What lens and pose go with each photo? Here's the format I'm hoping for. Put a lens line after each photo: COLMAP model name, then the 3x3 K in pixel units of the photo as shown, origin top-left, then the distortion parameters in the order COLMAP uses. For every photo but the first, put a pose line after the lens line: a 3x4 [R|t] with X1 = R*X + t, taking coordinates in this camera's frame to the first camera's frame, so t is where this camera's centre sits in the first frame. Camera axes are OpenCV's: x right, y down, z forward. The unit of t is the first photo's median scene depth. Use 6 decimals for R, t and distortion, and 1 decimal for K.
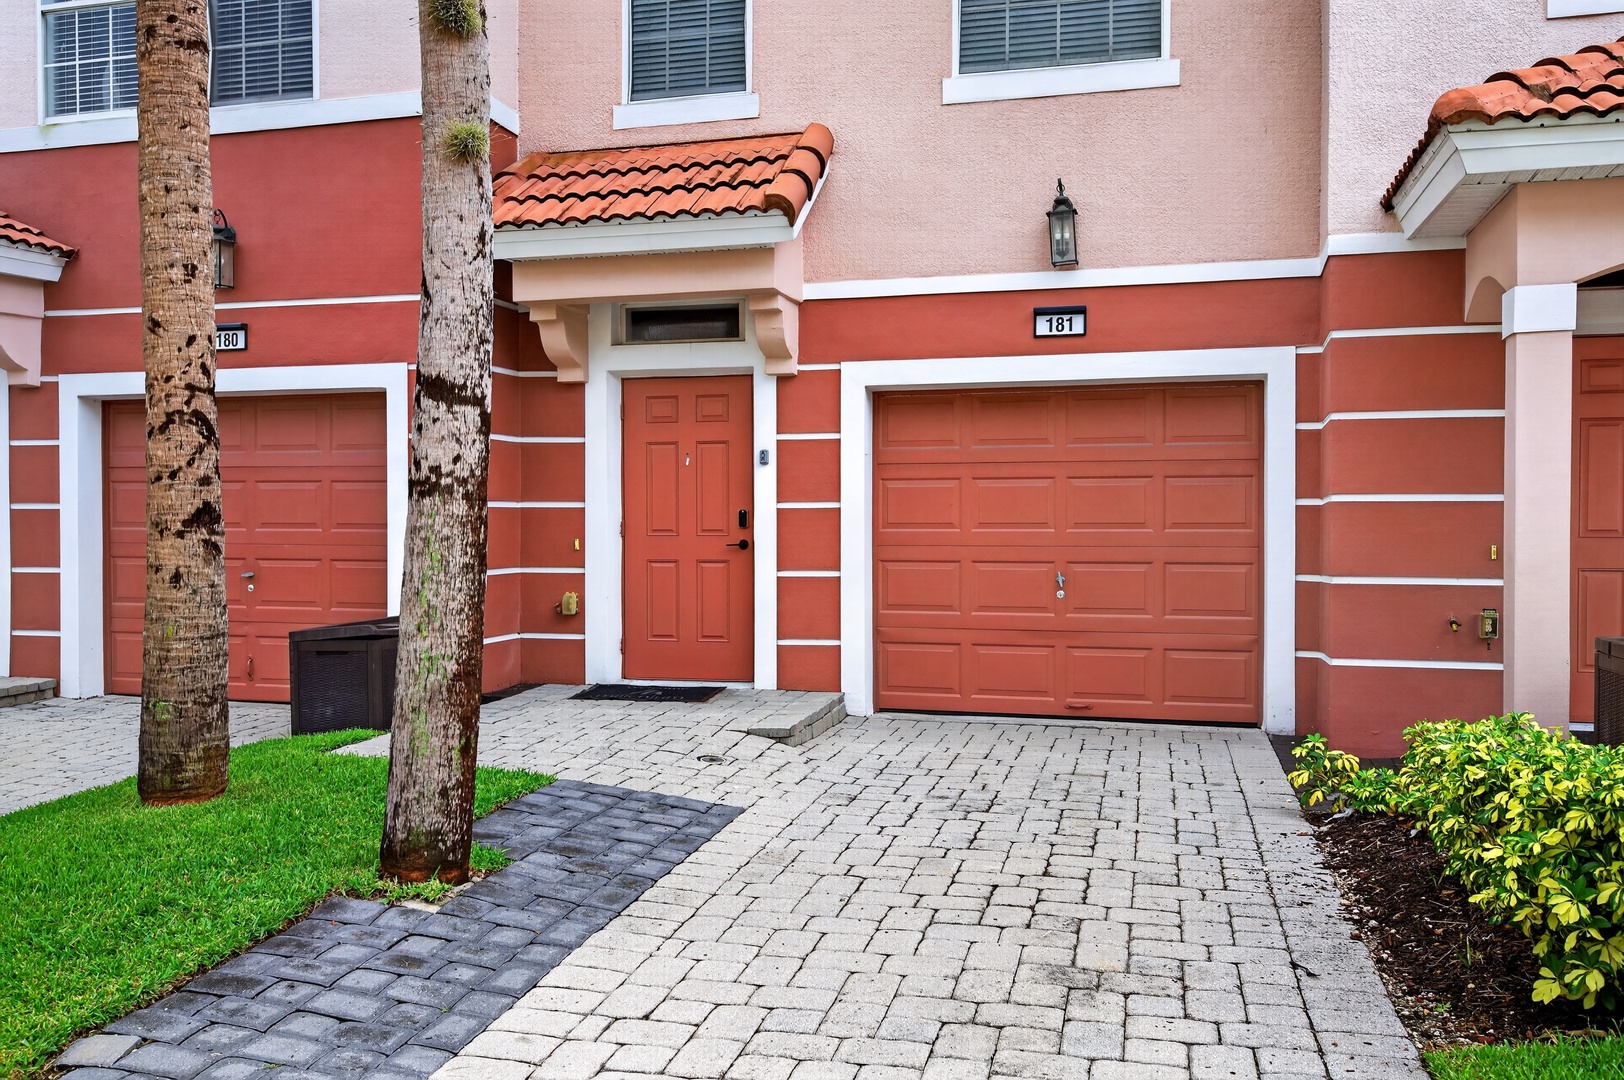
lens RADIAL K [[1375.4, 0, 807.0], [0, 1375.4, 527.8], [0, 0, 1]] dist [0.083297, -0.049374]
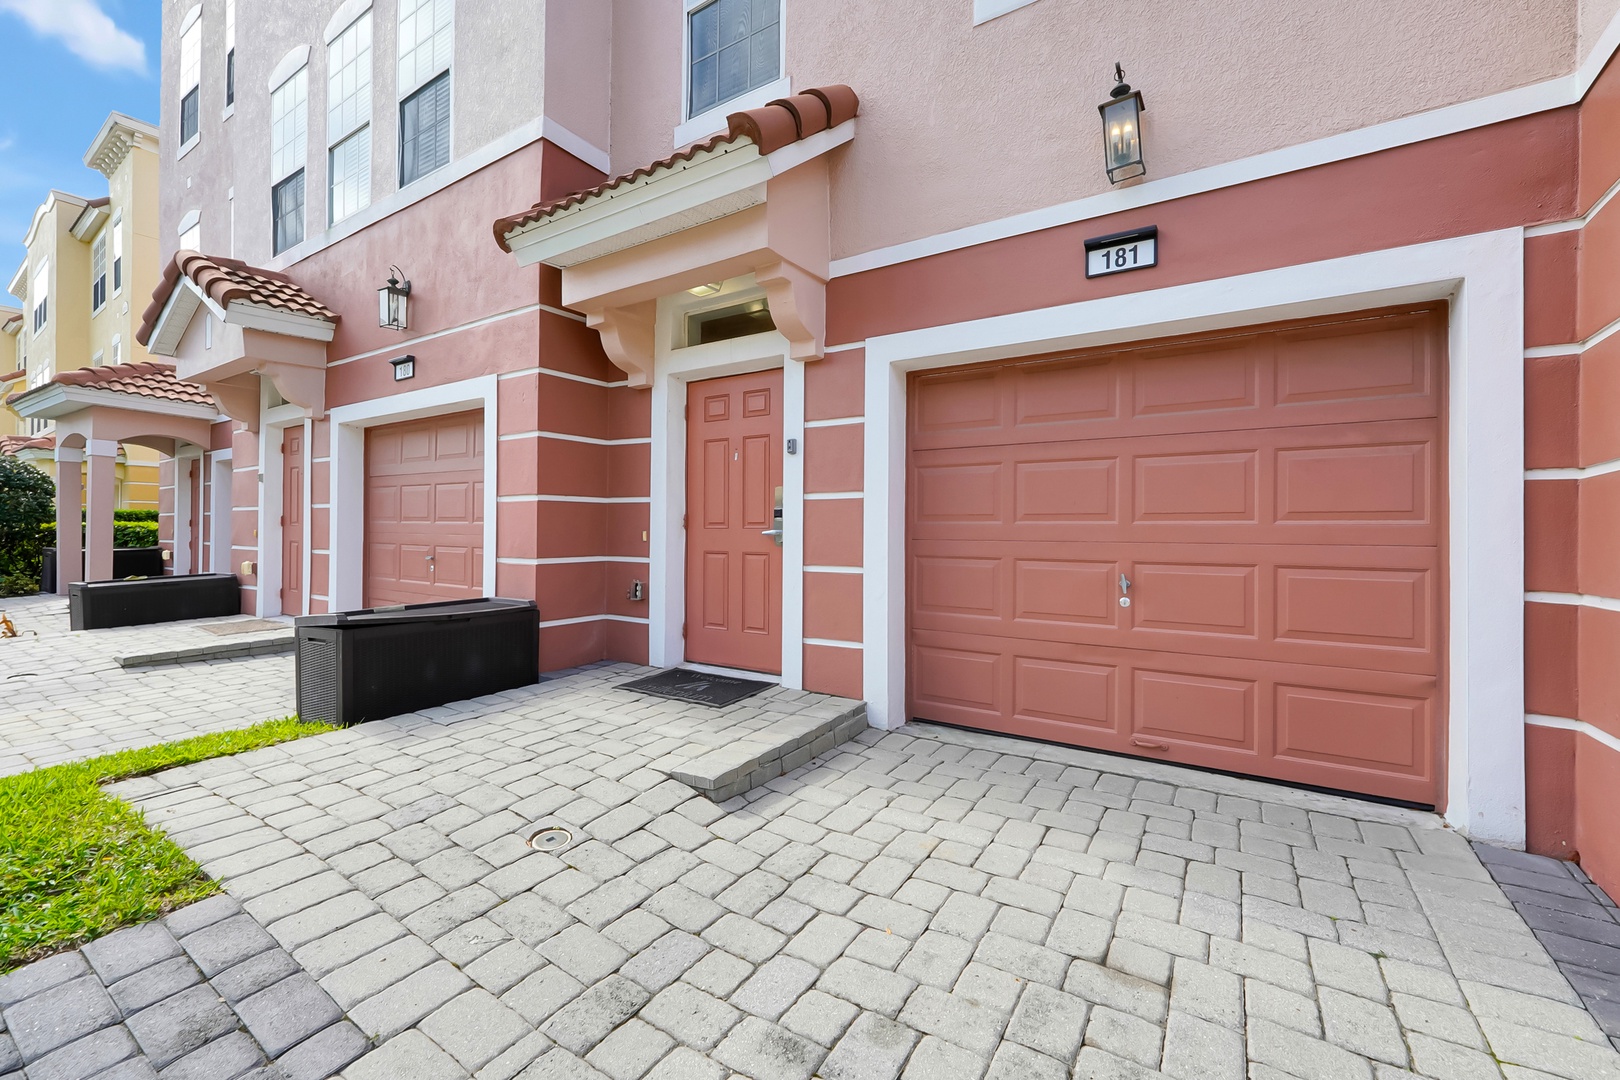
lens RADIAL K [[680.1, 0, 815.1], [0, 680.1, 522.7], [0, 0, 1]] dist [0.007713, 0.000243]
pose [[0.953603, 0.002614, -0.301054, 0.128767], [-0.006970, 0.999886, -0.013395, 0.008200], [0.300985, 0.014872, 0.953513, 0.557079]]
